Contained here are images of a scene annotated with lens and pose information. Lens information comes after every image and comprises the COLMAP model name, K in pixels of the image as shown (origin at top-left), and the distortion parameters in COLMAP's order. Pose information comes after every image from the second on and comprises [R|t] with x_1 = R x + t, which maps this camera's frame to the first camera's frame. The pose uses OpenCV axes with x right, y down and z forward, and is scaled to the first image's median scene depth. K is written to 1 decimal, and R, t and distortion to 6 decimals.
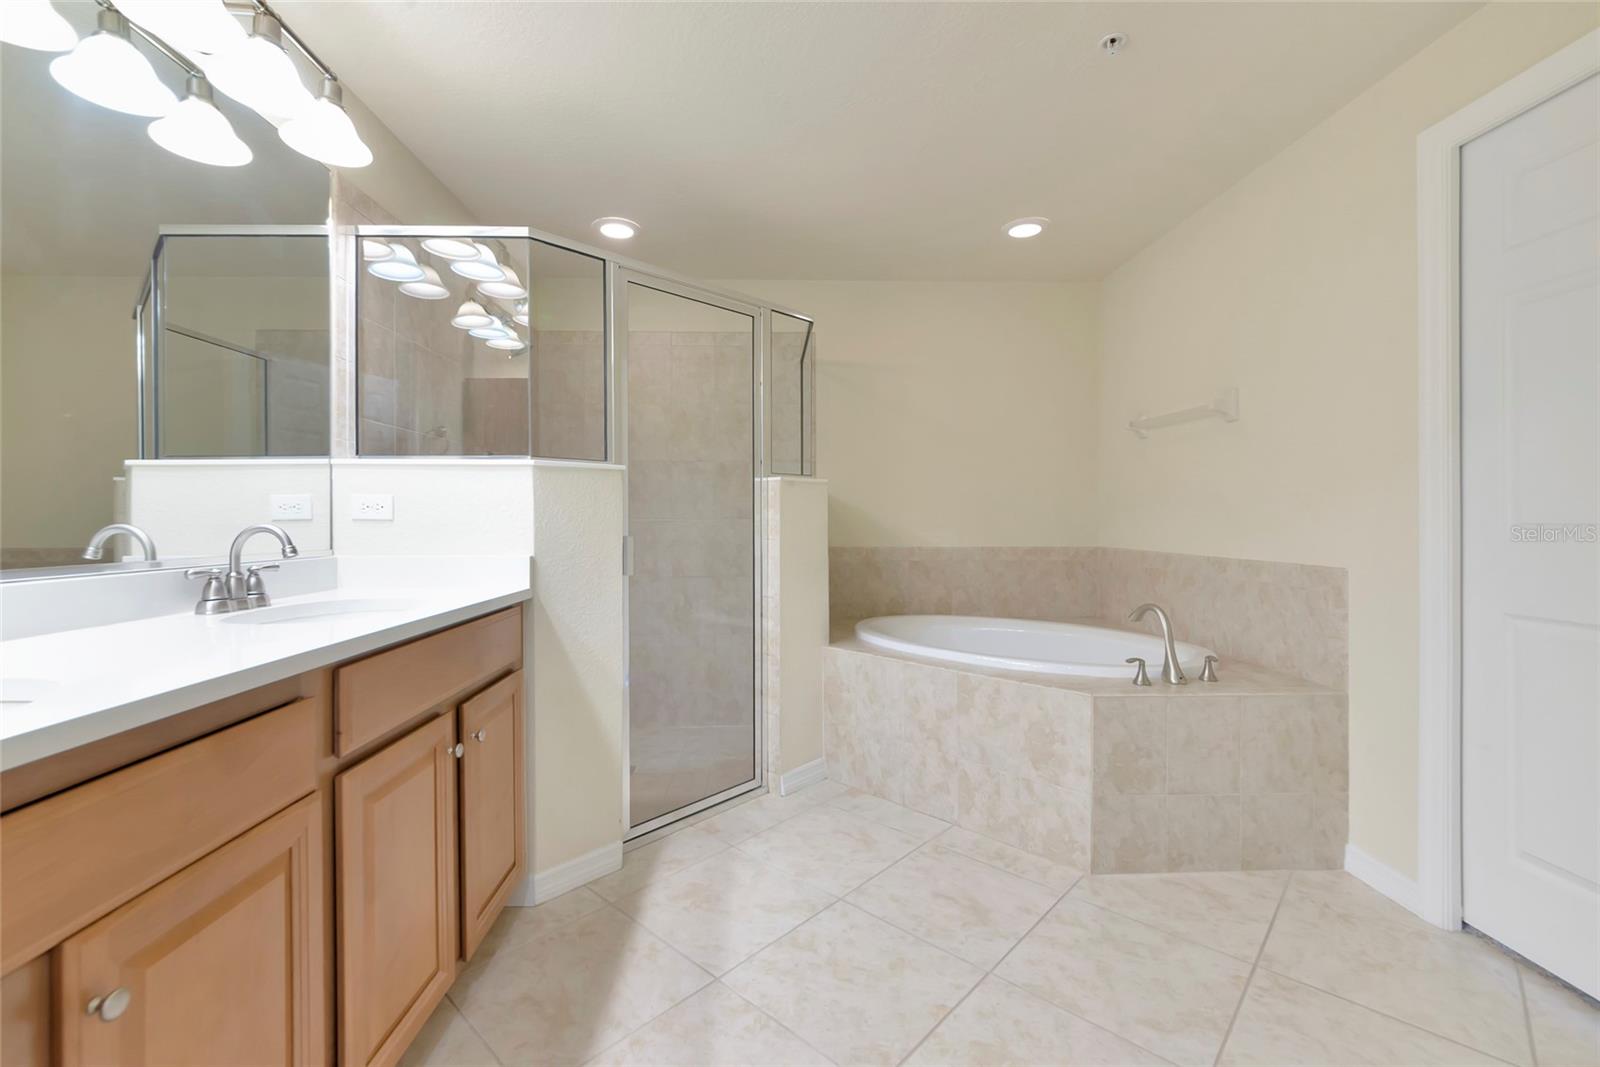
lens RADIAL K [[680.9, 0, 796.4], [0, 680.9, 521.4], [0, 0, 1]] dist [0.010810, -0.000225]
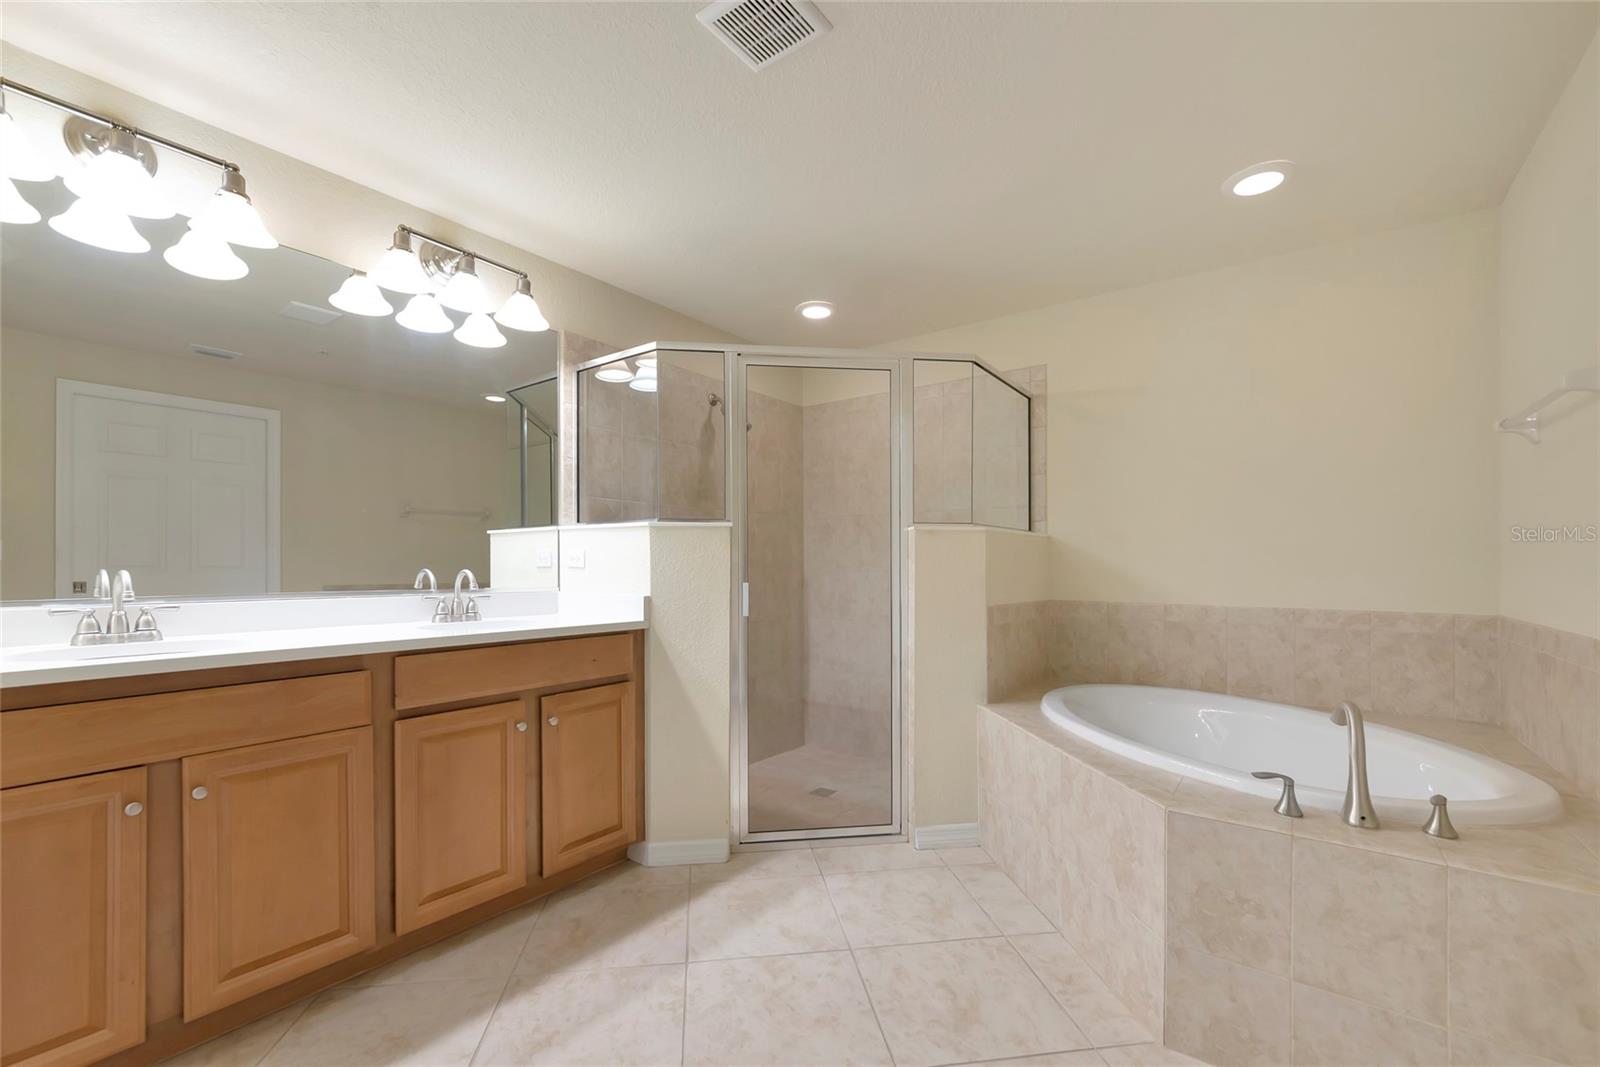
lens RADIAL K [[664.1, 0, 800.3], [0, 664.1, 569.3], [0, 0, 1]] dist [-0.000804, 0.005132]
pose [[0.782508, 0.007981, -0.622590, 0.561656], [-0.008334, 0.999963, 0.002343, -0.004741], [0.622585, 0.003356, 0.782545, 0.177115]]
